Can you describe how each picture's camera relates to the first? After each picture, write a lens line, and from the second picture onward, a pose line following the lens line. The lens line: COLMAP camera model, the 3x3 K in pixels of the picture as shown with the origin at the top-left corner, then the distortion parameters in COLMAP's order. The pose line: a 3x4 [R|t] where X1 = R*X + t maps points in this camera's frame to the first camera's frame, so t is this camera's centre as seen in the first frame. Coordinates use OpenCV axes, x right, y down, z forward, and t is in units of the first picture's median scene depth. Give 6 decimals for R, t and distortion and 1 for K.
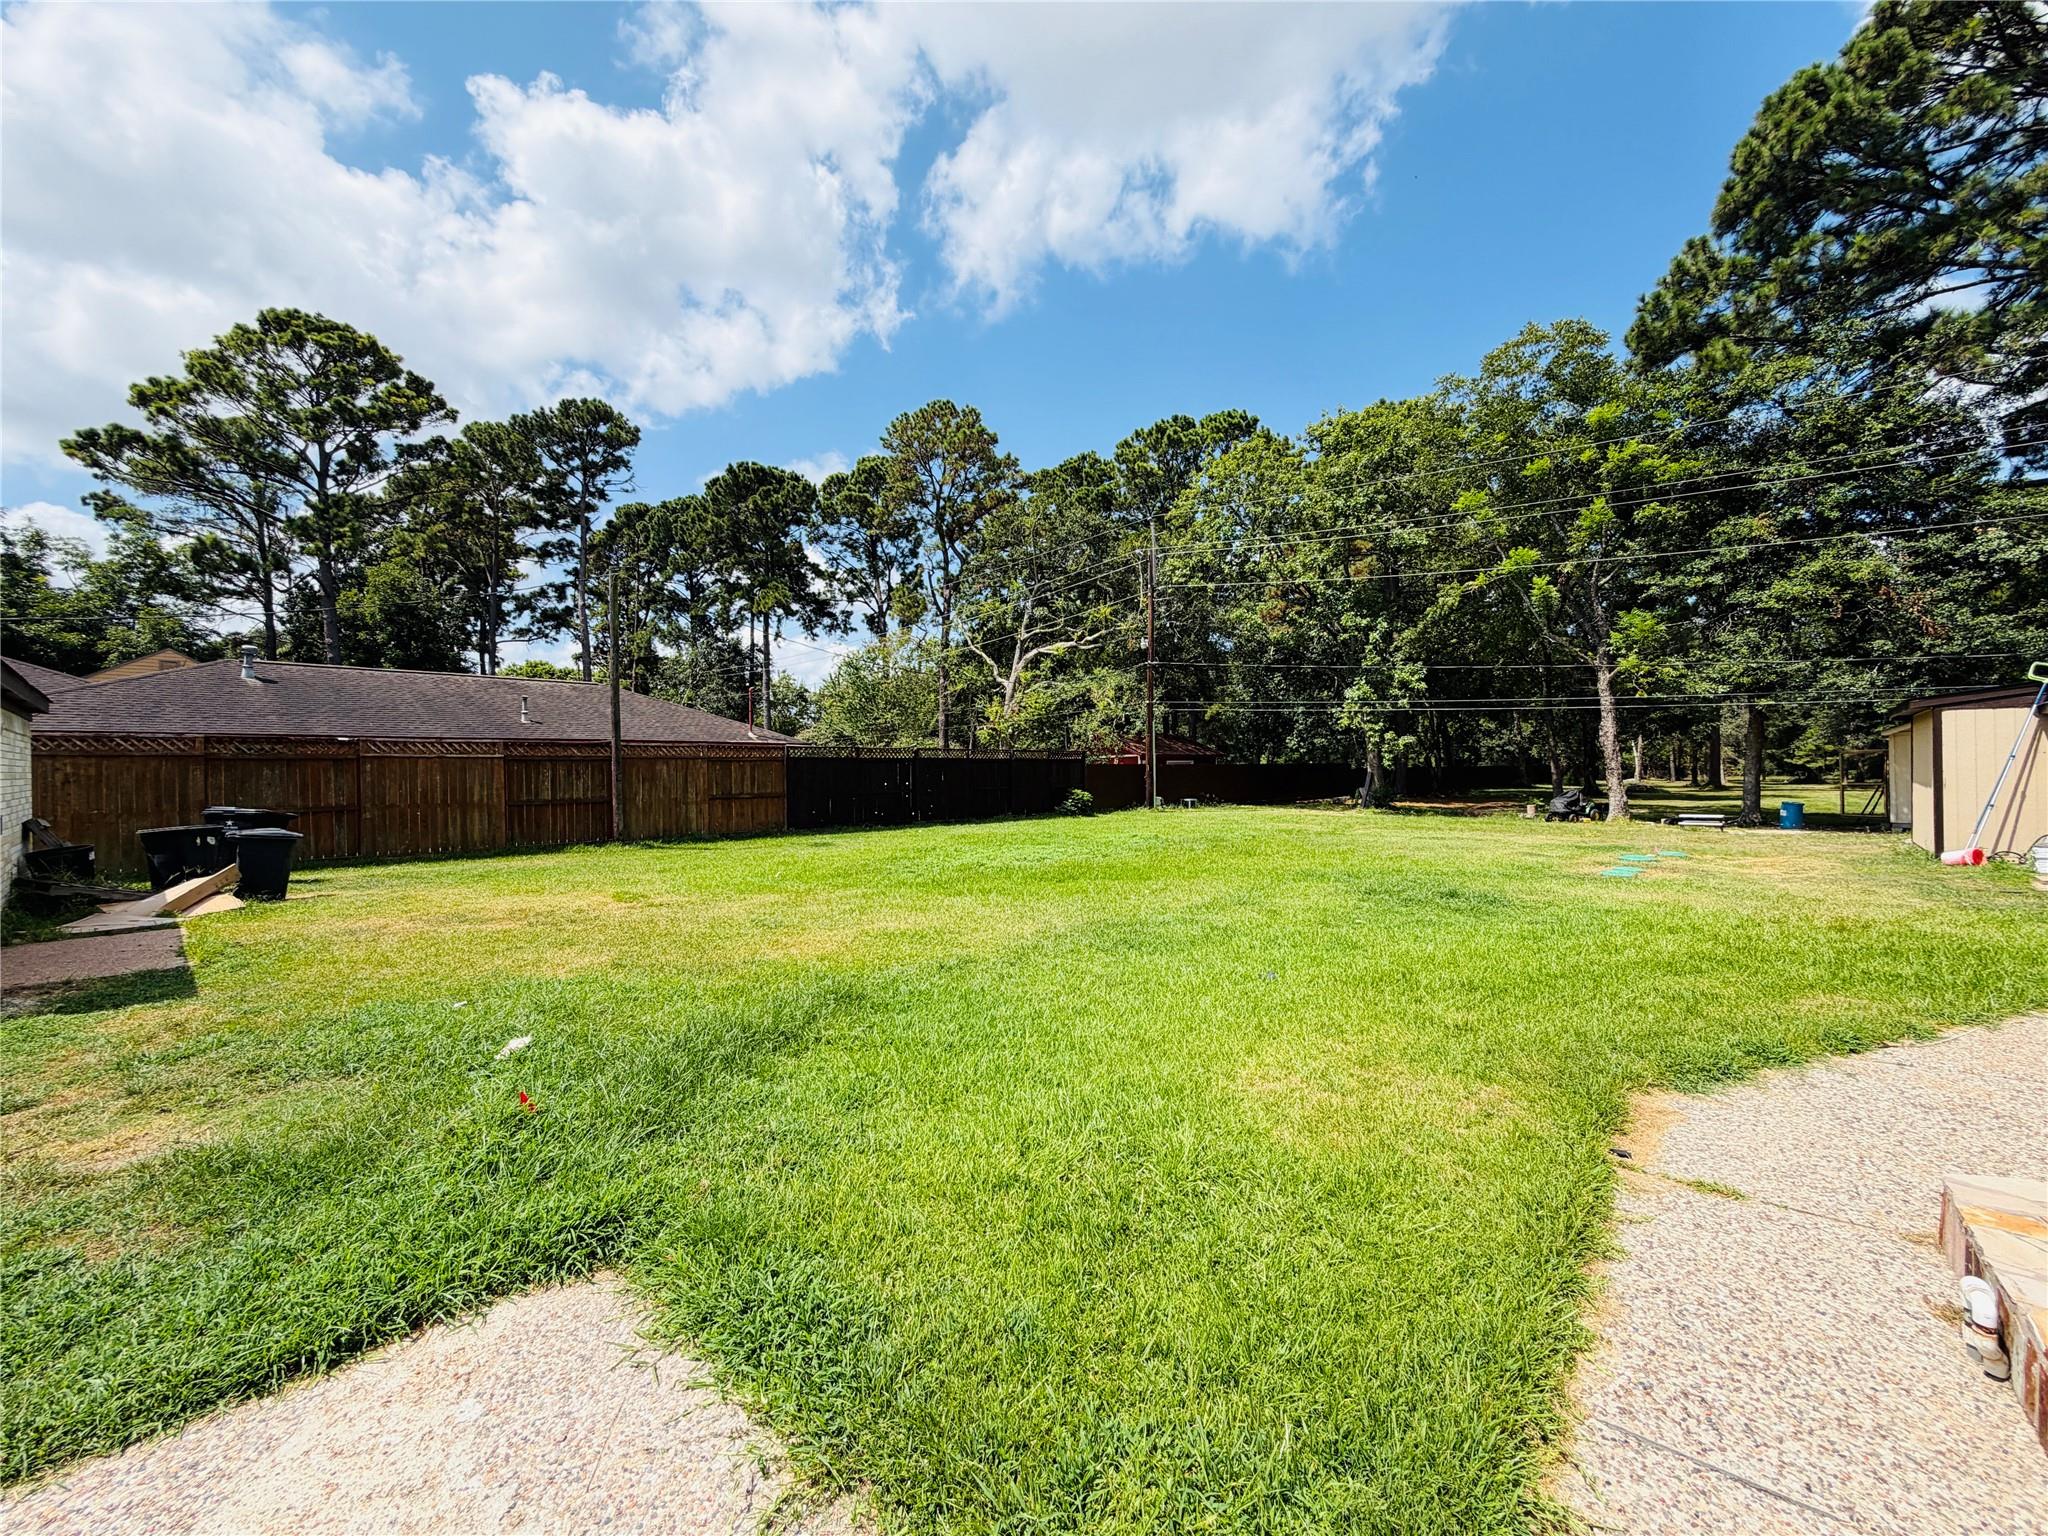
lens RADIAL K [[821.9, 0, 1028.0], [0, 821.9, 770.0], [0, 0, 1]] dist [0.002603, -0.000196]
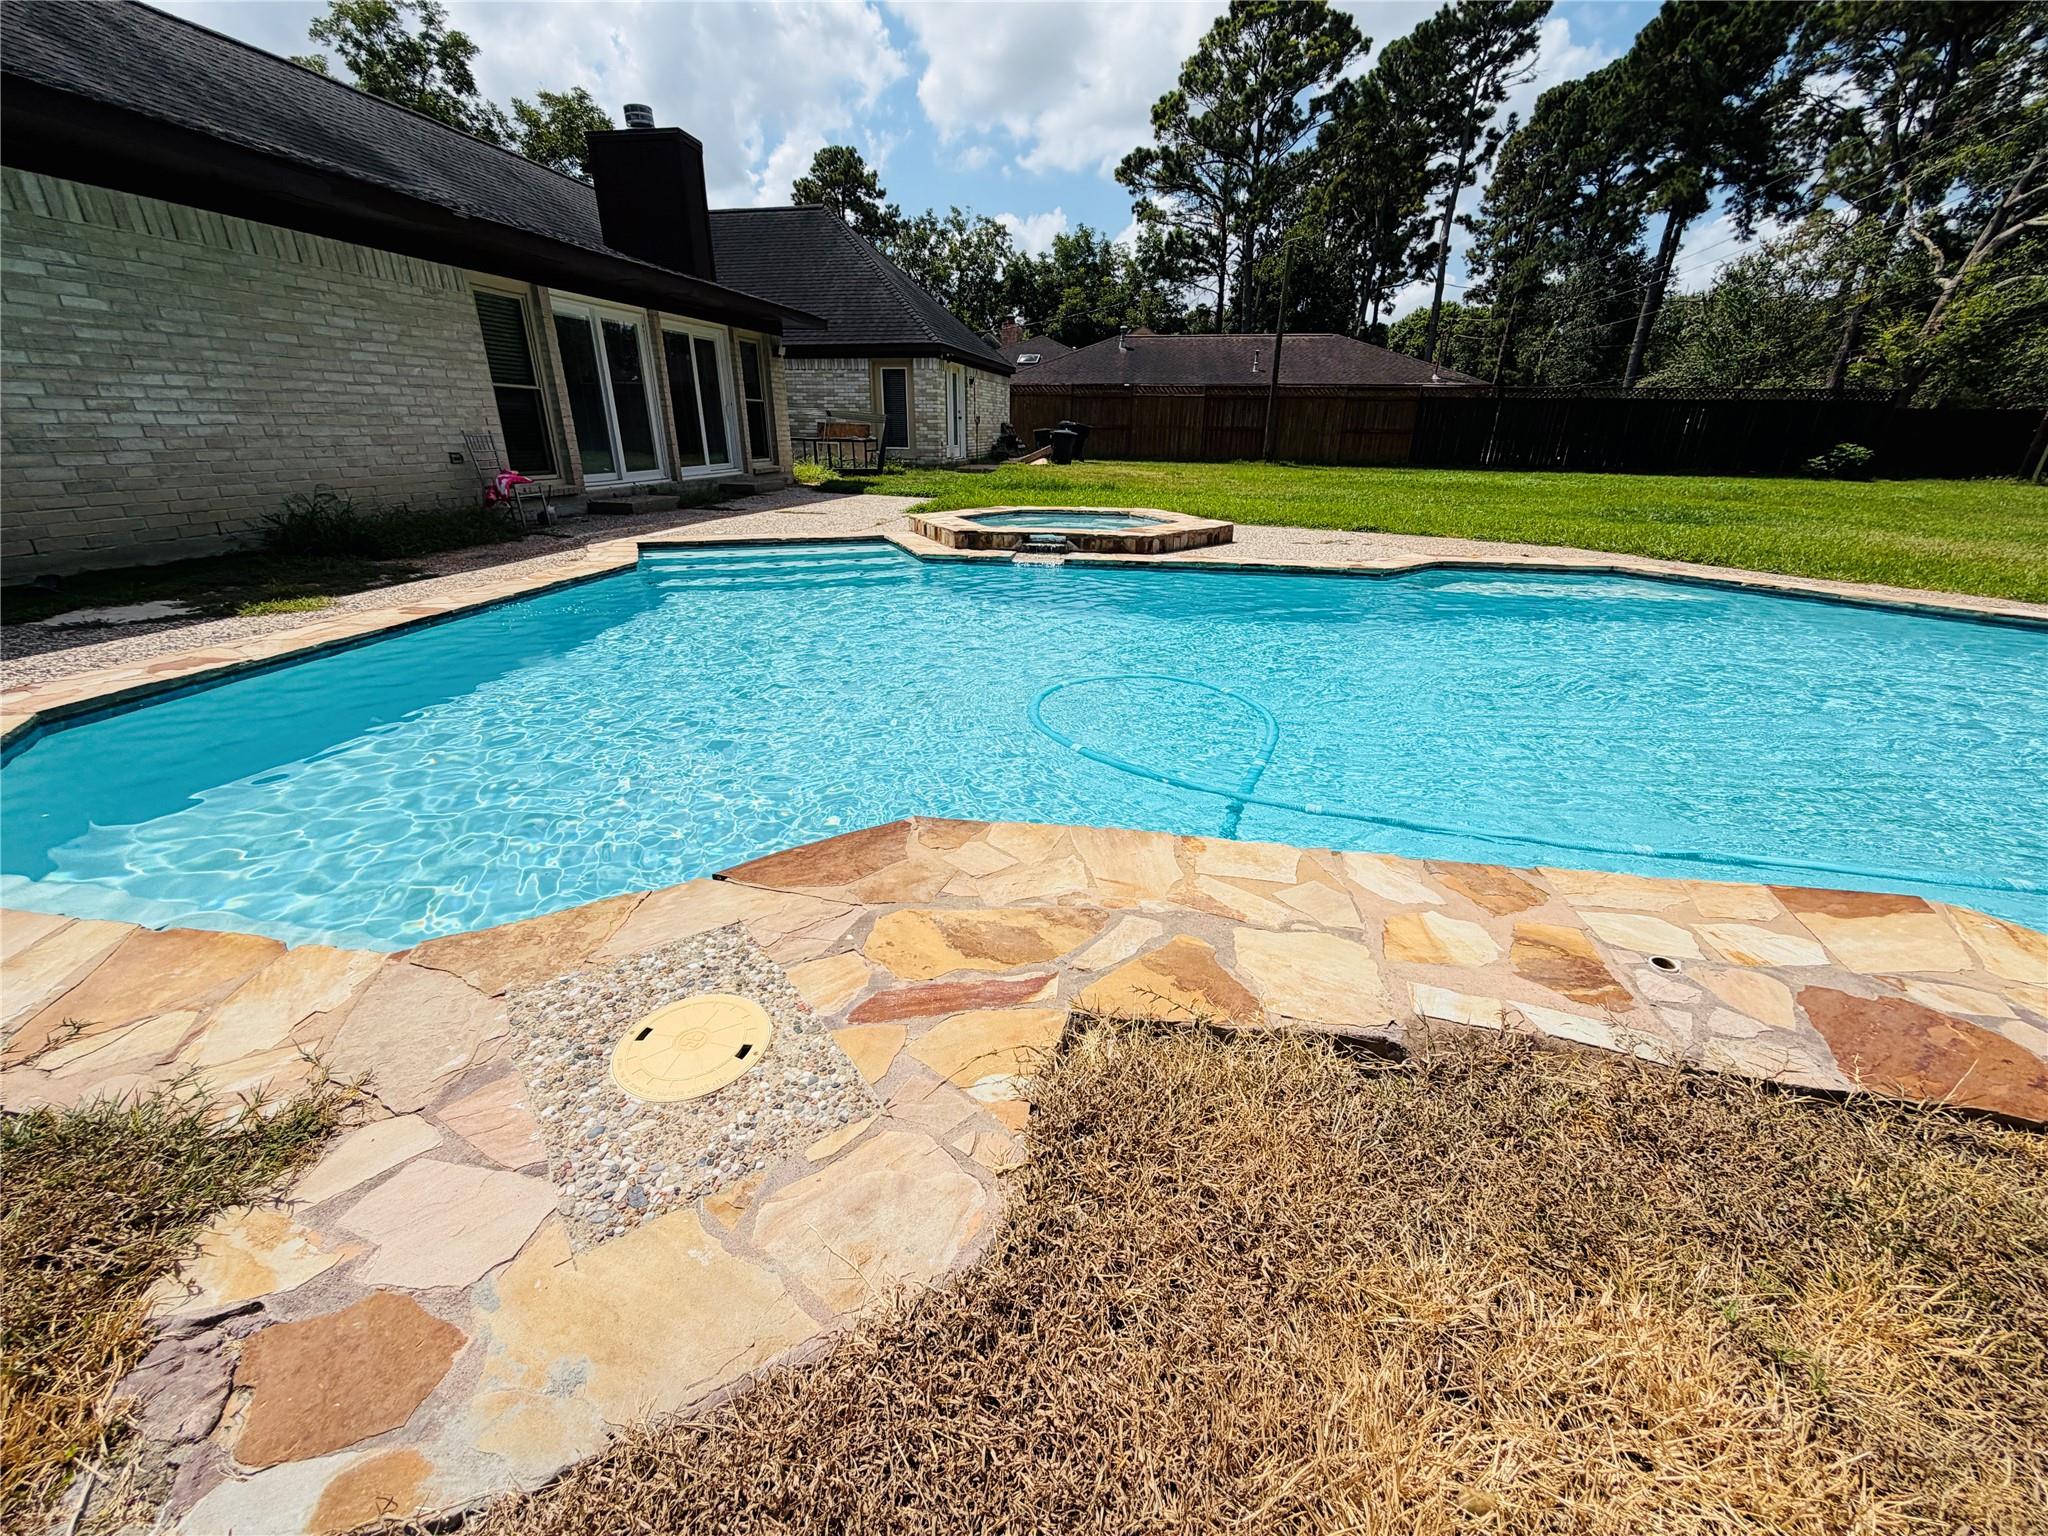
lens RADIAL K [[821.9, 0, 1029.5], [0, 821.9, 764.2], [0, 0, 1]] dist [0.002603, -0.000196]
pose [[0.543946, 0.334625, -0.769512, 0.335342], [-0.017694, 0.921417, 0.388173, 0.014437], [0.838934, -0.197529, 0.507122, -0.116566]]
